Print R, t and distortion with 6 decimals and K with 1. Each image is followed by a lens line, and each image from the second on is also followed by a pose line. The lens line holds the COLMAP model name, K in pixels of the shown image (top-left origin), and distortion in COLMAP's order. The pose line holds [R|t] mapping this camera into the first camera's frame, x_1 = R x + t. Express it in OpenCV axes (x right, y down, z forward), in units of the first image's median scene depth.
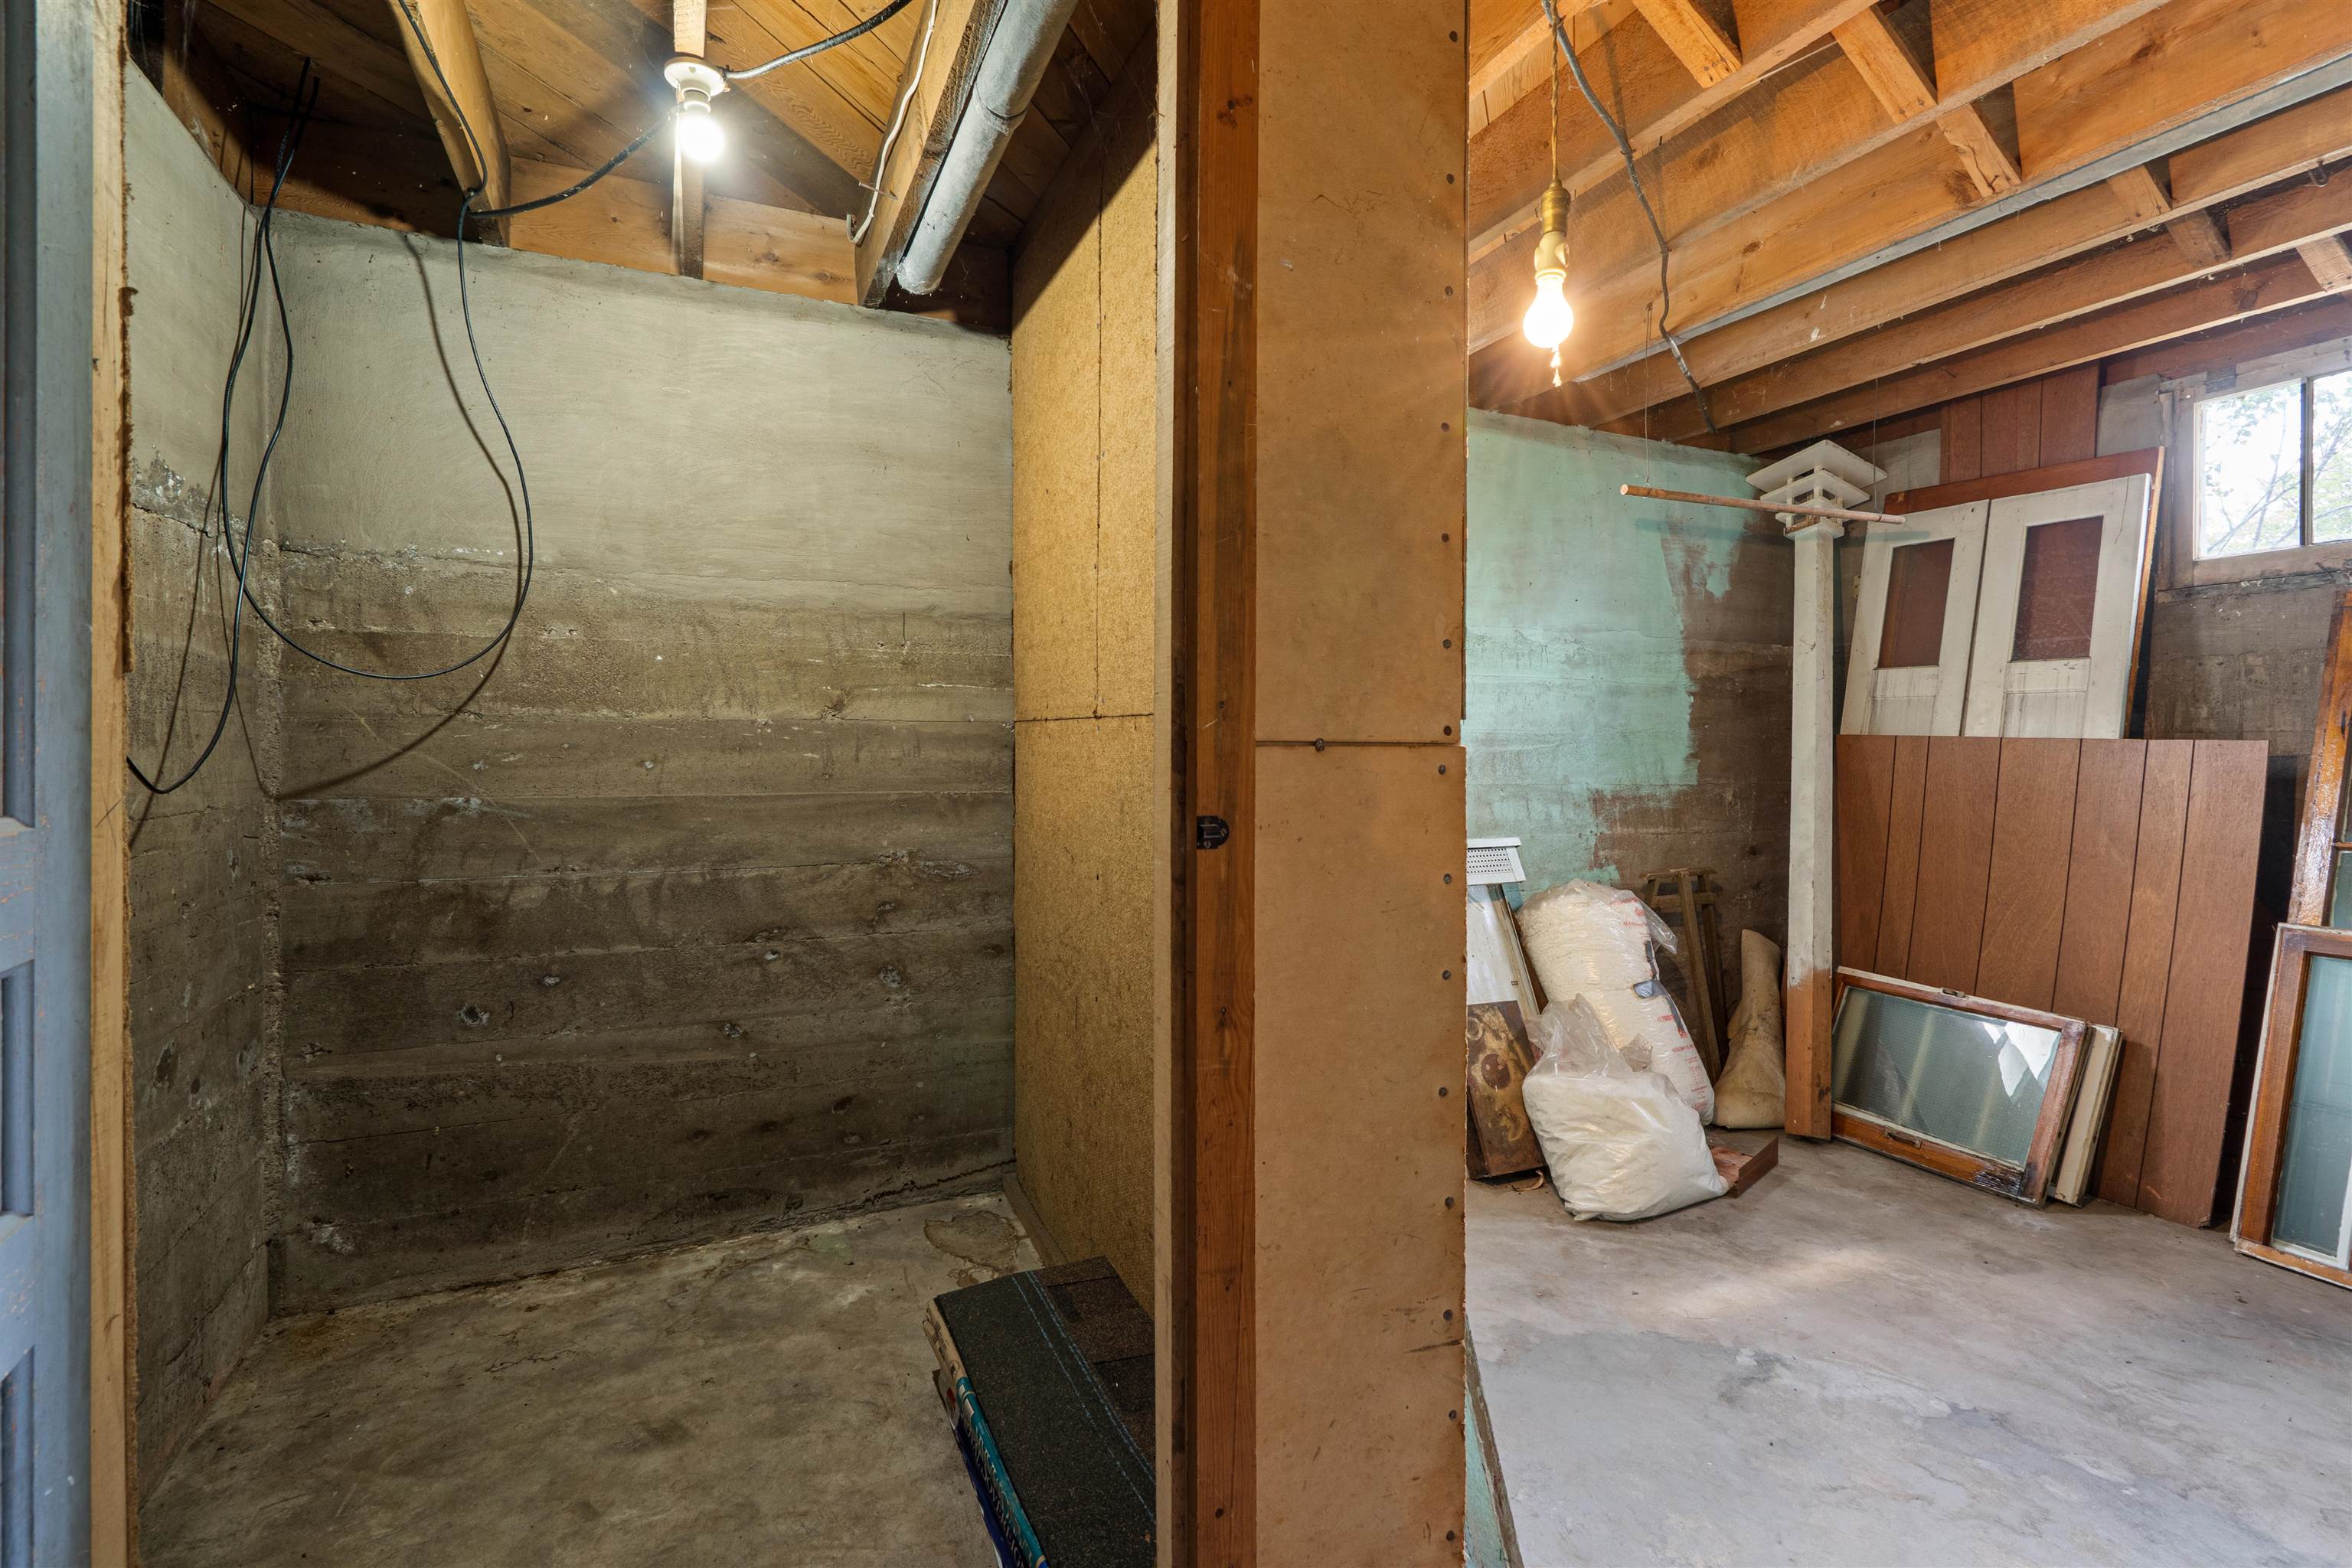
lens RADIAL K [[1067.7, 0, 1189.1], [0, 1067.7, 768.3], [0, 0, 1]] dist [-0.003762, 0.001482]
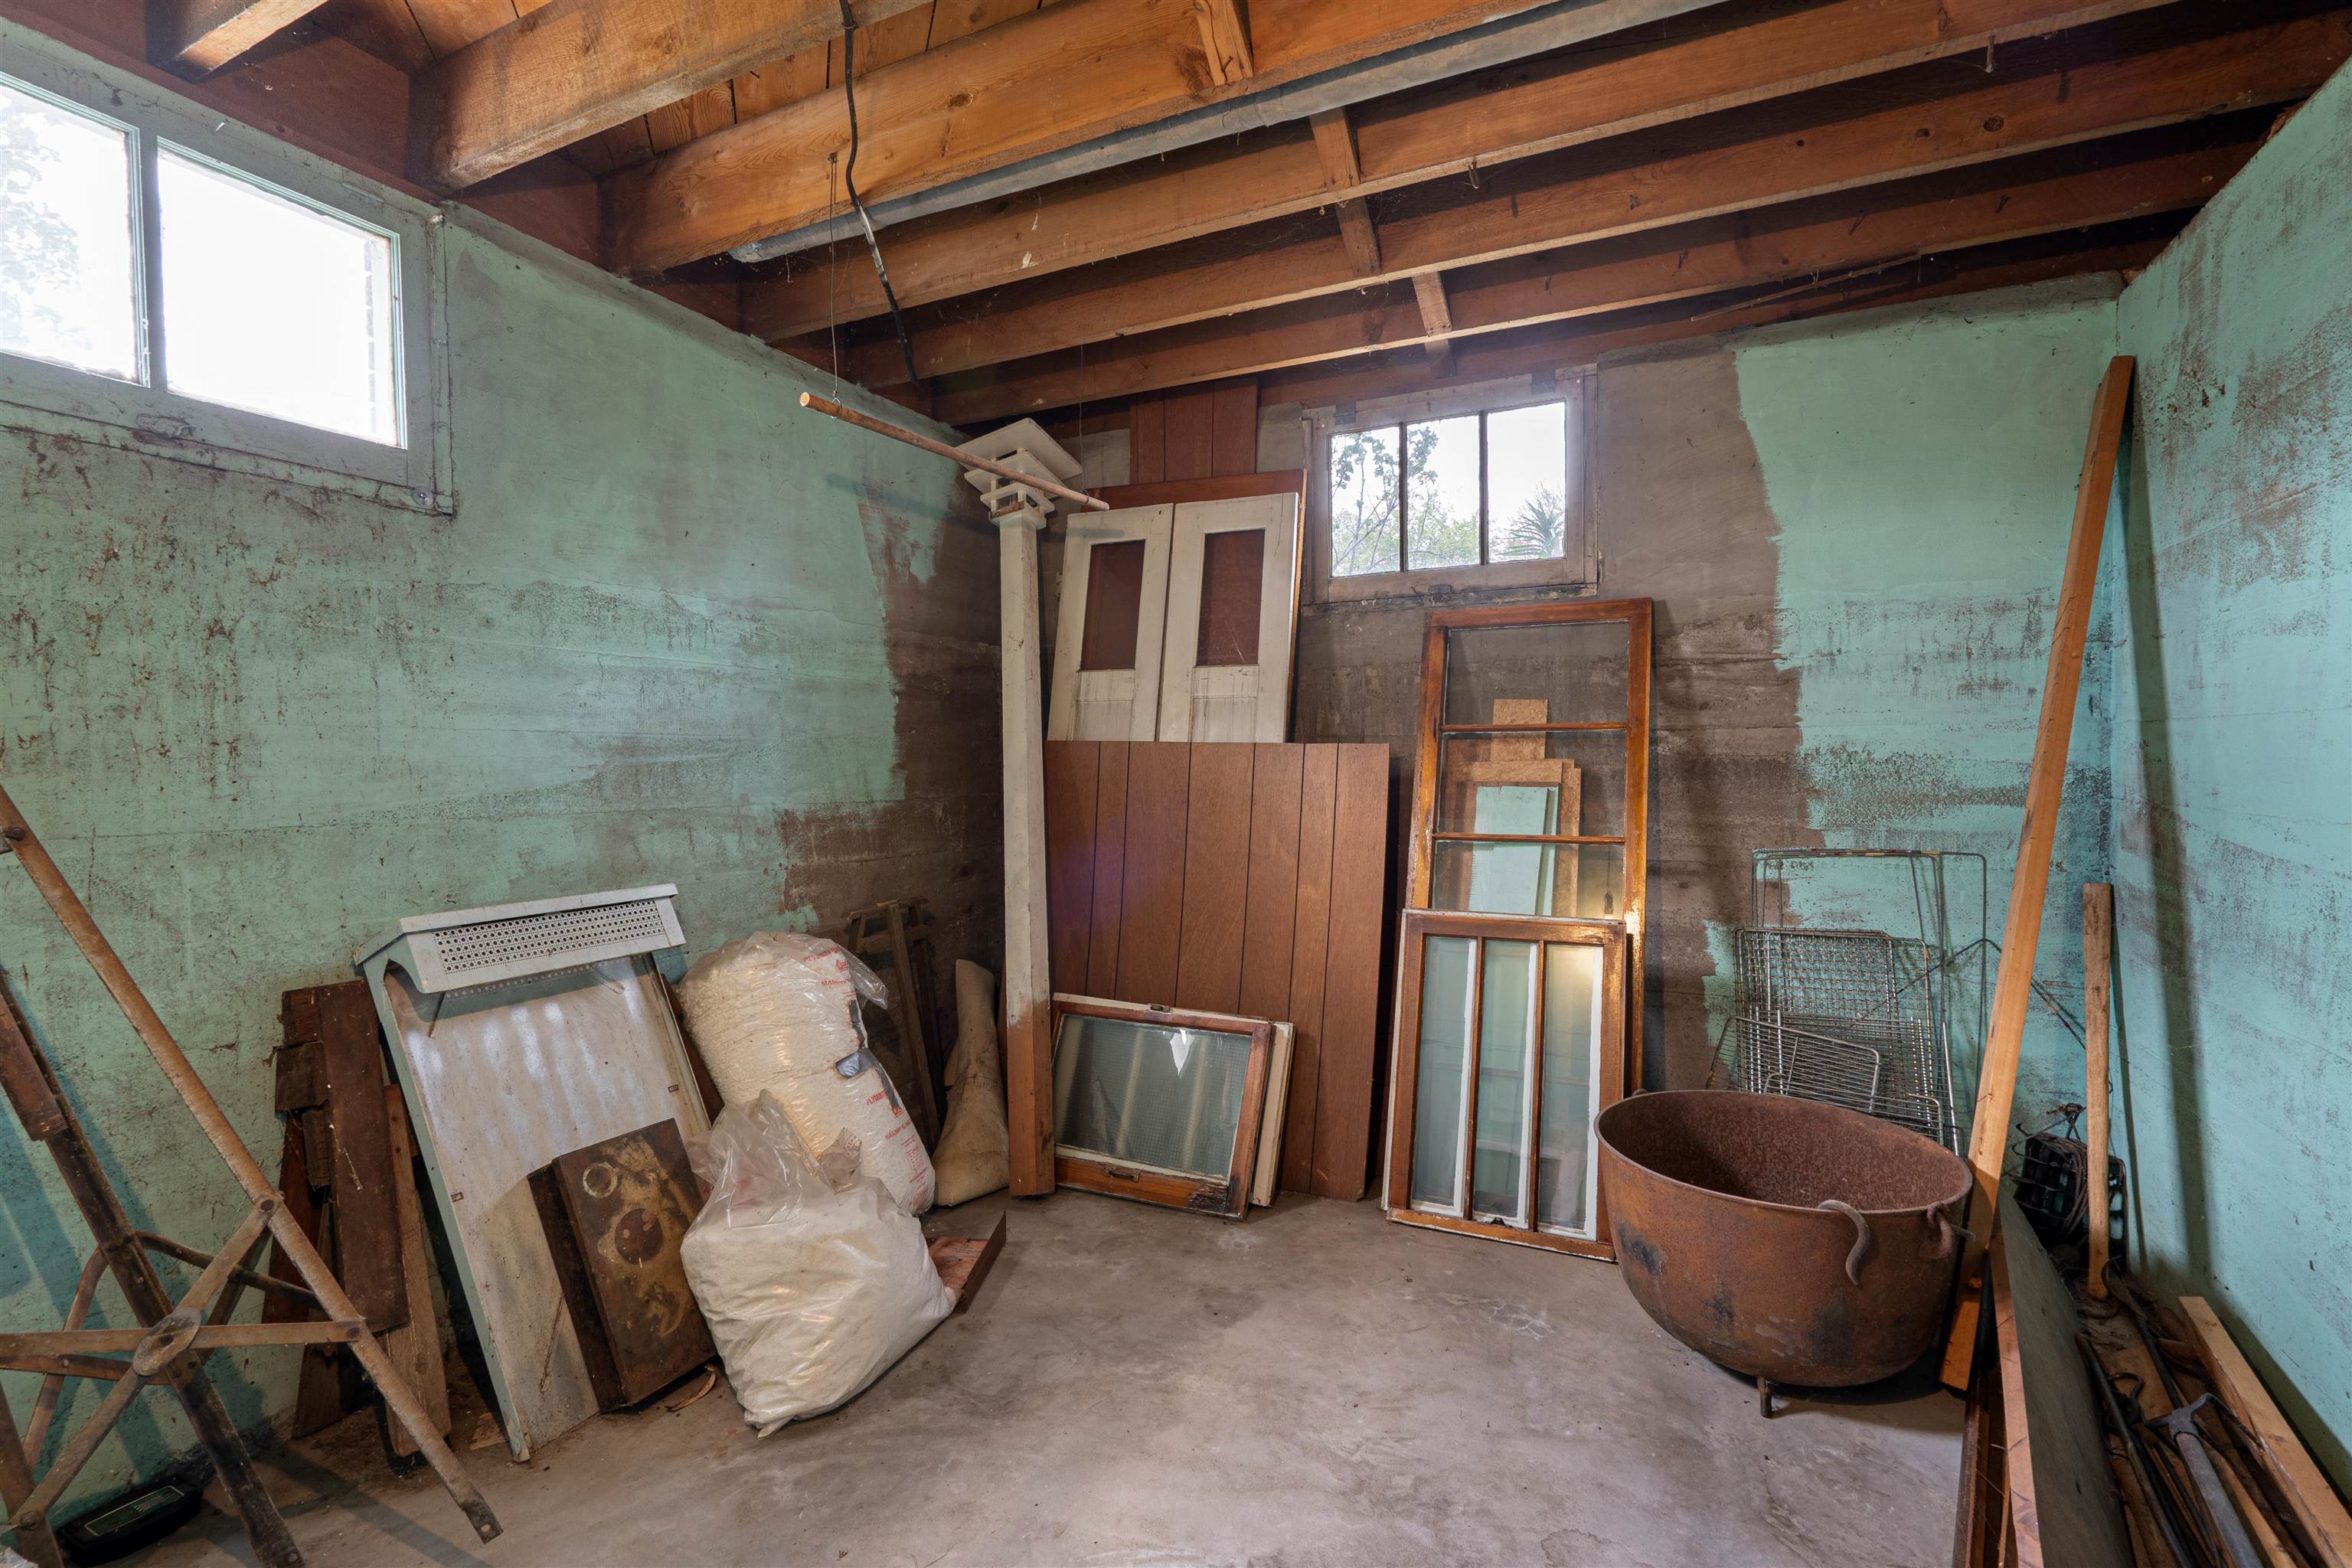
lens RADIAL K [[1067.7, 0, 1189.1], [0, 1067.7, 768.3], [0, 0, 1]] dist [-0.003762, 0.001482]
pose [[0.758976, -0.015831, 0.650926, 0.109930], [0.024866, 0.999680, -0.004681, -0.000228], [-0.650644, 0.019739, 0.759127, 0.240210]]
